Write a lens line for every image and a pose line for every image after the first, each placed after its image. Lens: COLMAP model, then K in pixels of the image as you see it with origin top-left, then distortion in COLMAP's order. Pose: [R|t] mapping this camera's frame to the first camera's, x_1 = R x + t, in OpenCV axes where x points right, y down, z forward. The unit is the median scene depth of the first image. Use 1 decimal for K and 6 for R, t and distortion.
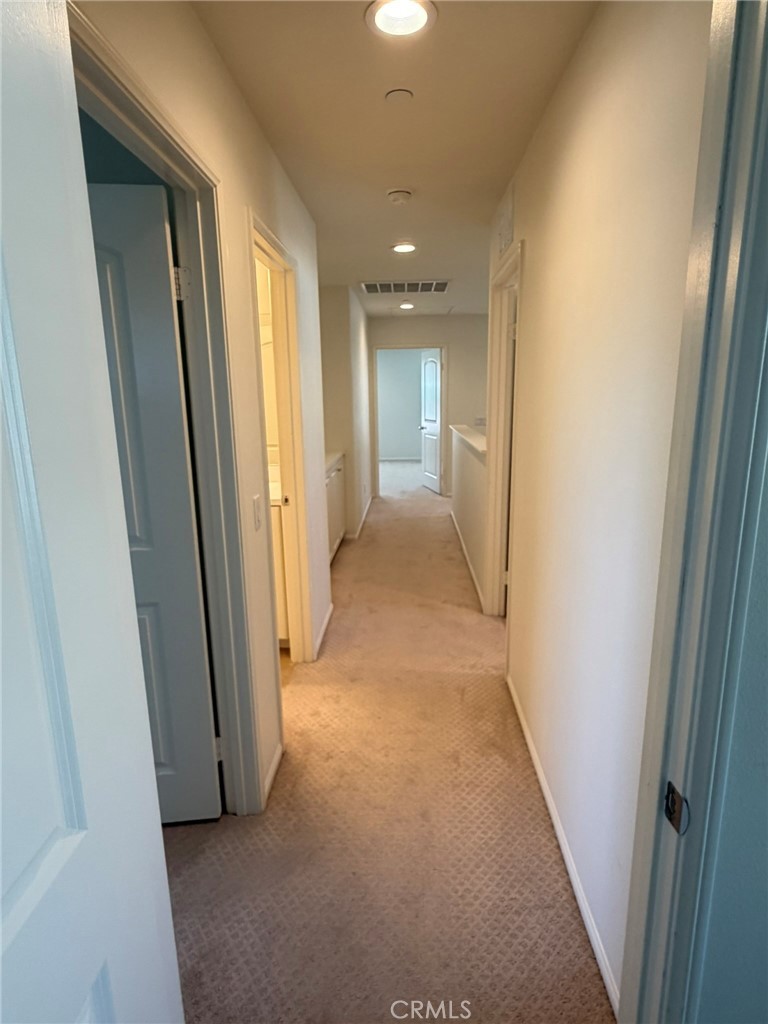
lens RADIAL K [[568.4, 0, 385.3], [0, 568.4, 515.2], [0, 0, 1]] dist [-0.004324, 0.003690]
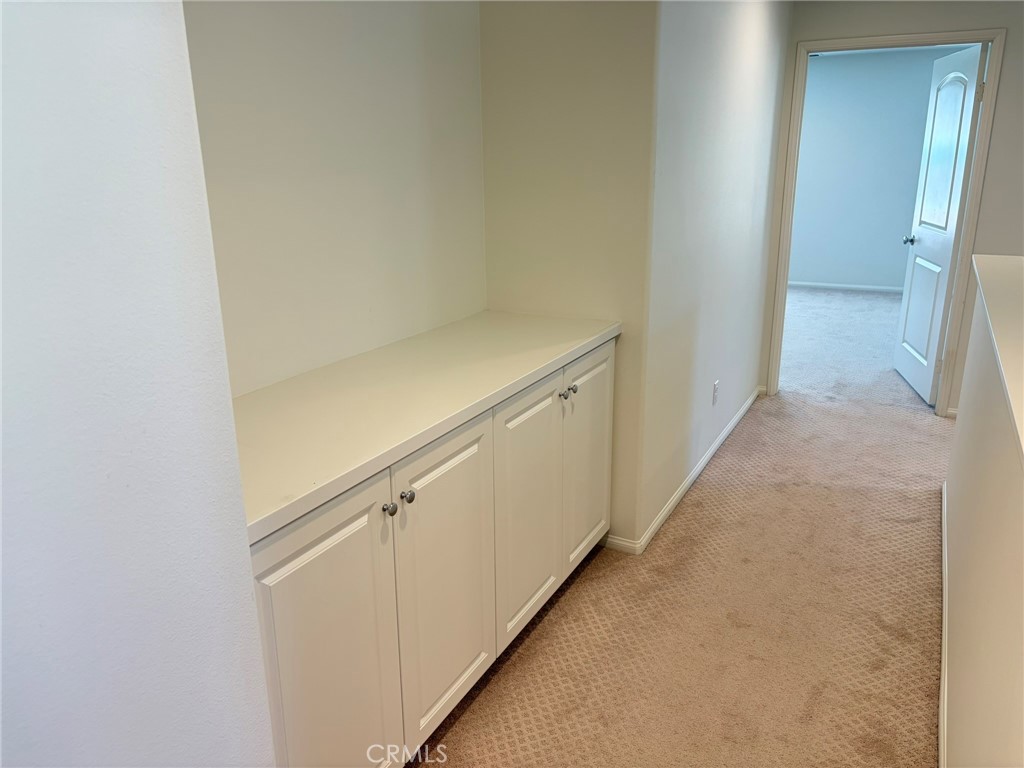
lens RADIAL K [[774.1, 0, 514.5], [0, 774.1, 389.7], [0, 0, 1]] dist [-0.013097, 0.001800]
pose [[0.903015, 0.131596, -0.408958, 0.052986], [-0.096877, 0.989786, 0.104583, -0.081451], [0.418544, -0.054821, 0.906540, 0.368182]]
